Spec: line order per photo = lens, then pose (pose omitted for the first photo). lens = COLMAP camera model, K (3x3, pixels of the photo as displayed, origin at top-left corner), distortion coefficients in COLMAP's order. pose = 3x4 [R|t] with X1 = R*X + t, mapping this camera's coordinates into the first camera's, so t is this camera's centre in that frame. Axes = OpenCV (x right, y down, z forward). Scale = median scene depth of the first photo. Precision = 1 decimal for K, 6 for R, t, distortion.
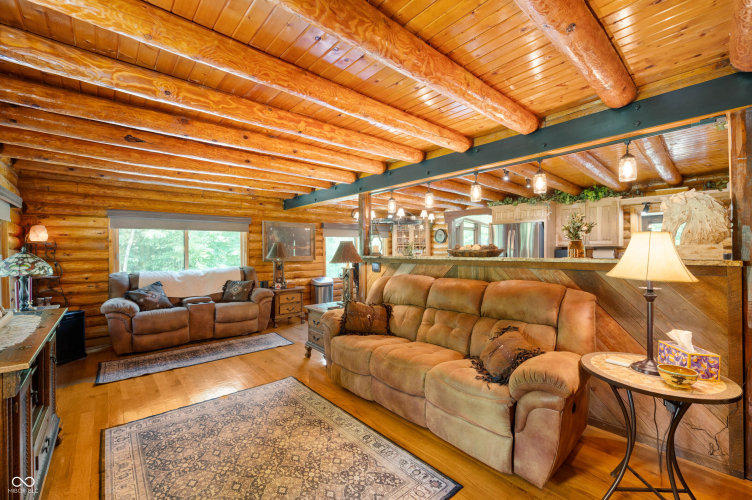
lens RADIAL K [[314.7, 0, 375.8], [0, 314.7, 251.9], [0, 0, 1]] dist [-0.000349, 0.000031]
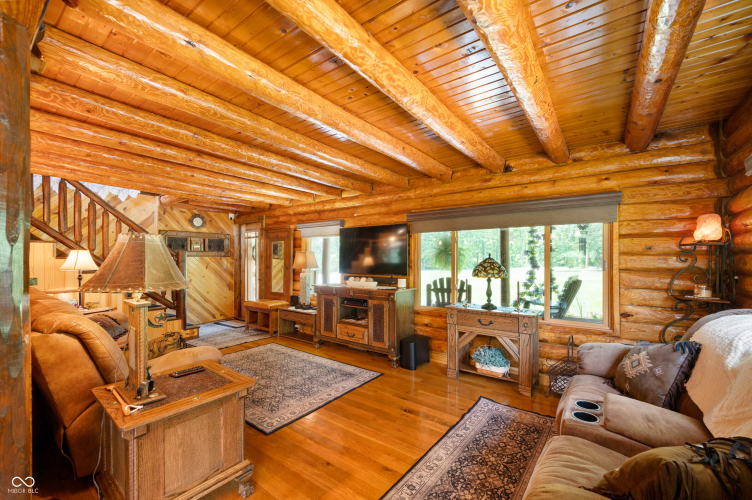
lens RADIAL K [[314.7, 0, 375.6], [0, 314.7, 256.3], [0, 0, 1]] dist [-0.000349, 0.000031]
pose [[-0.978277, 0.000793, -0.207302, -0.481018], [0.001588, 0.999992, -0.003670, -0.003105], [0.207298, -0.003919, -0.978270, 2.333642]]
